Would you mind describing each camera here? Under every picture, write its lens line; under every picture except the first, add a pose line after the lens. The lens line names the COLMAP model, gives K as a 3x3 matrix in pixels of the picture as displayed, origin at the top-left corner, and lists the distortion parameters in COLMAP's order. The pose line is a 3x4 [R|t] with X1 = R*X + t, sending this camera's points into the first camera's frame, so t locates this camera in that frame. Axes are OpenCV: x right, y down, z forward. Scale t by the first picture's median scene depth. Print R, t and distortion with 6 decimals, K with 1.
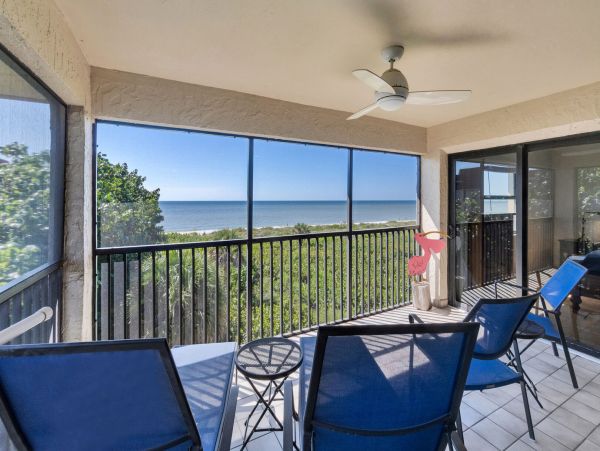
lens RADIAL K [[268.2, 0, 299.1], [0, 268.2, 193.1], [0, 0, 1]] dist [-0.001959, -0.000132]
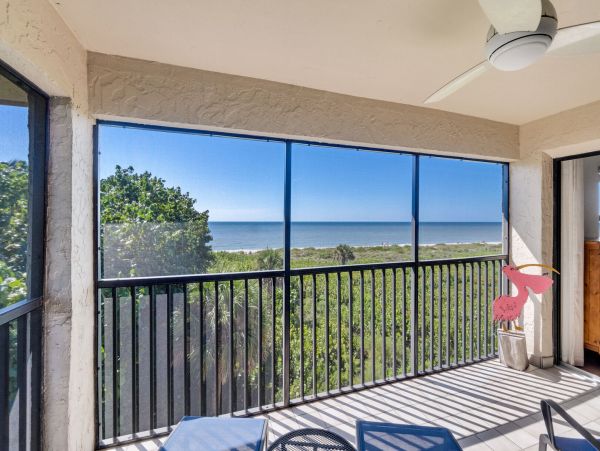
lens RADIAL K [[265.3, 0, 300.1], [0, 265.3, 217.8], [0, 0, 1]] dist [-0.000736, -0.000039]
pose [[0.988205, 0.001147, -0.153135, -0.020246], [0.000877, 0.999913, 0.013149, 0.005704], [0.153137, -0.013128, 0.988118, 0.186280]]
